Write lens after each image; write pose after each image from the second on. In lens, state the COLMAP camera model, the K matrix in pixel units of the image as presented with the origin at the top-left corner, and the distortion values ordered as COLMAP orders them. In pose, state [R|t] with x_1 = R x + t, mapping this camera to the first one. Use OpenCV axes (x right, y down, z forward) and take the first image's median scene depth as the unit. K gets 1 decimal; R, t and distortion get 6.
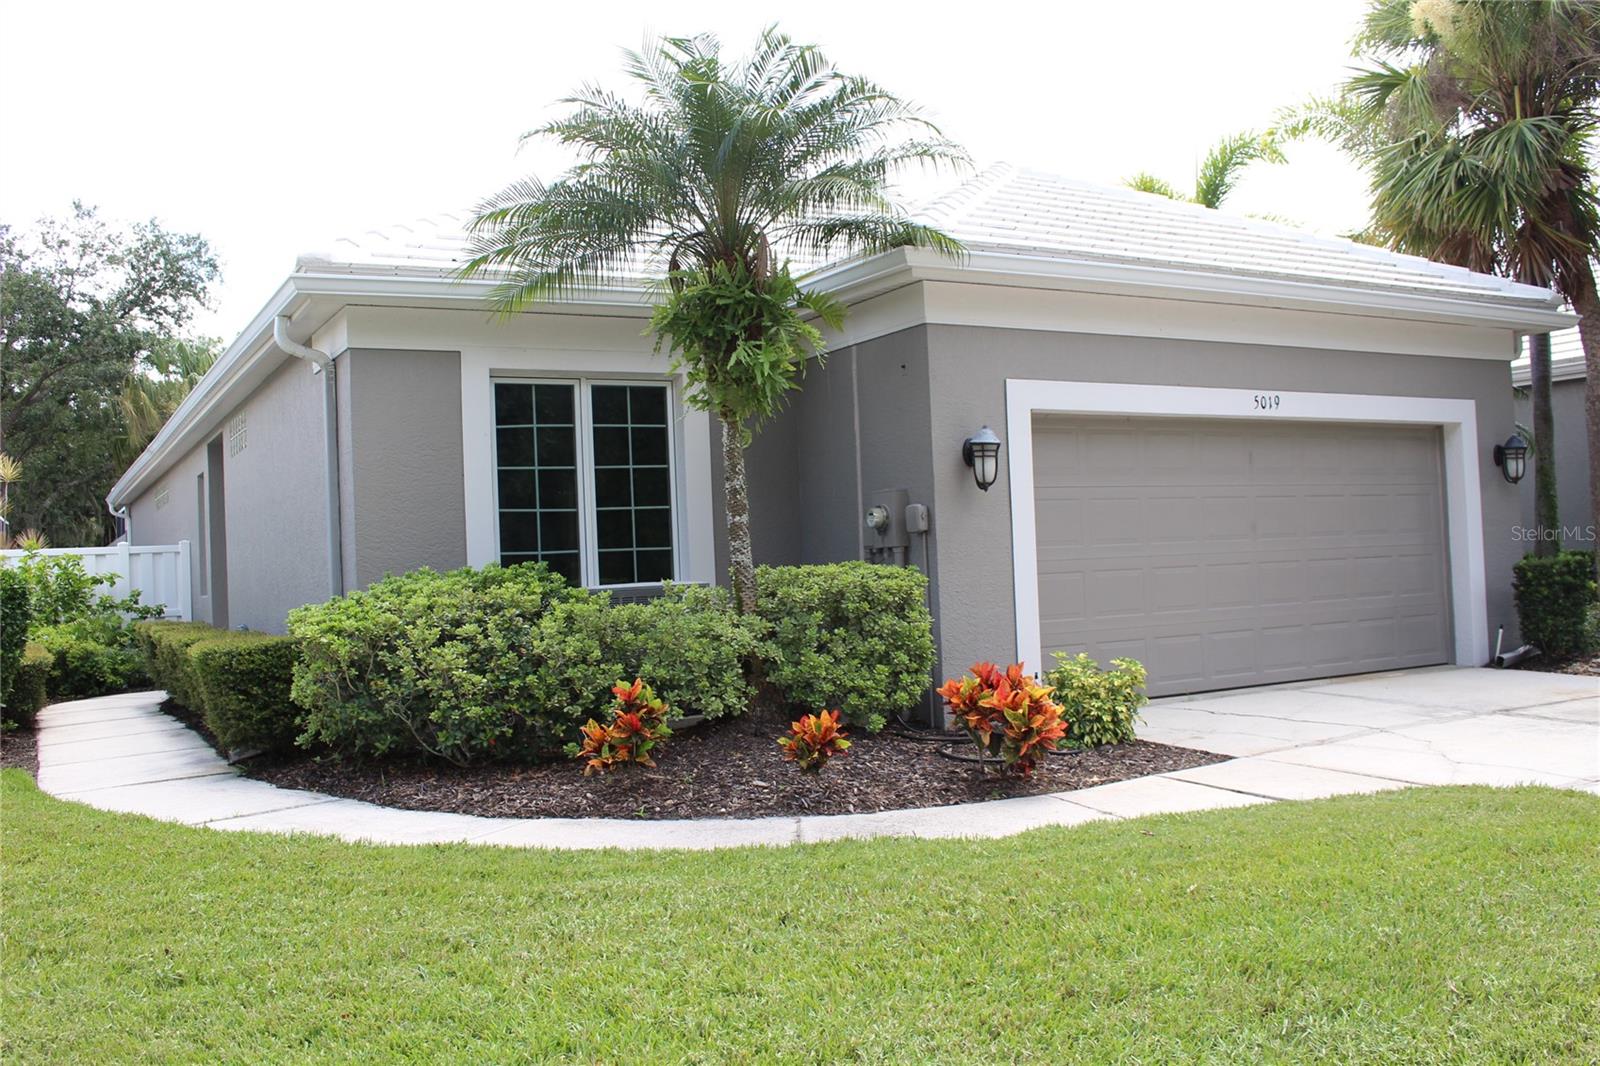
lens RADIAL K [[1443.2, 0, 800.0], [0, 1443.2, 533.0], [0, 0, 1]] dist [-0.084881, 0.004066]
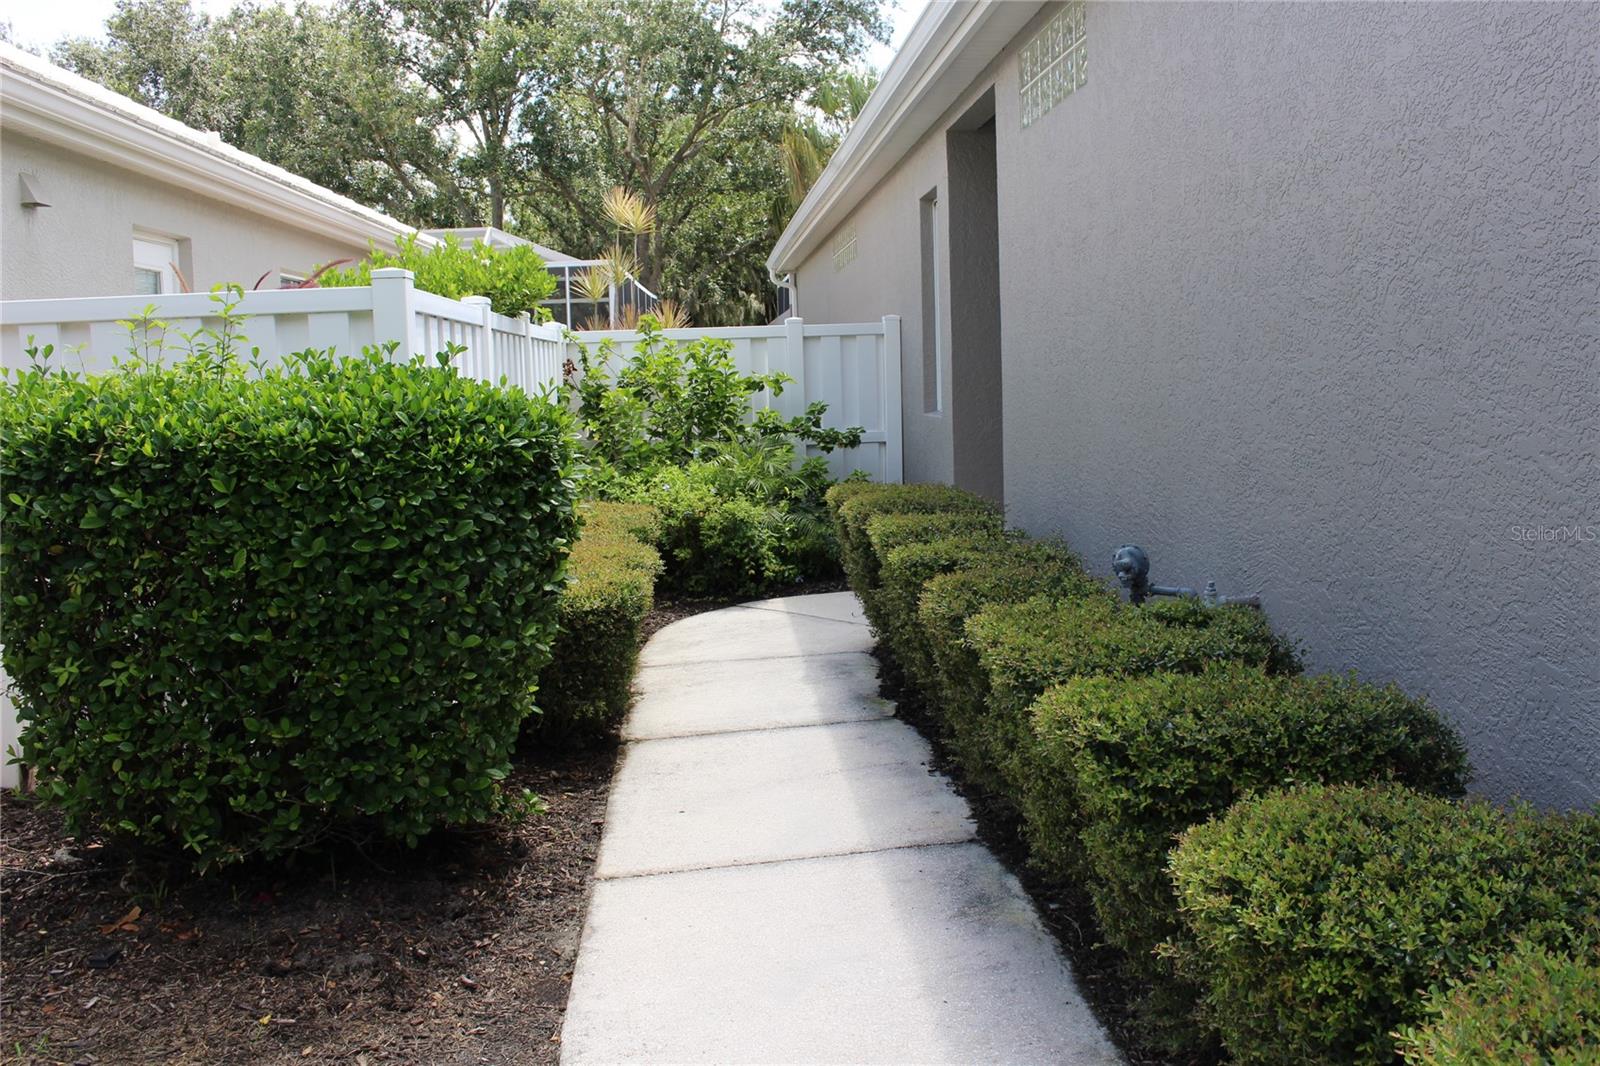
lens RADIAL K [[1443.2, 0, 800.0], [0, 1443.2, 533.0], [0, 0, 1]] dist [-0.084881, 0.004066]
pose [[0.907874, 0.063810, -0.414358, -0.182980], [-0.000763, 0.988599, 0.150569, 0.003948], [0.419241, -0.136382, 0.897573, 0.371434]]
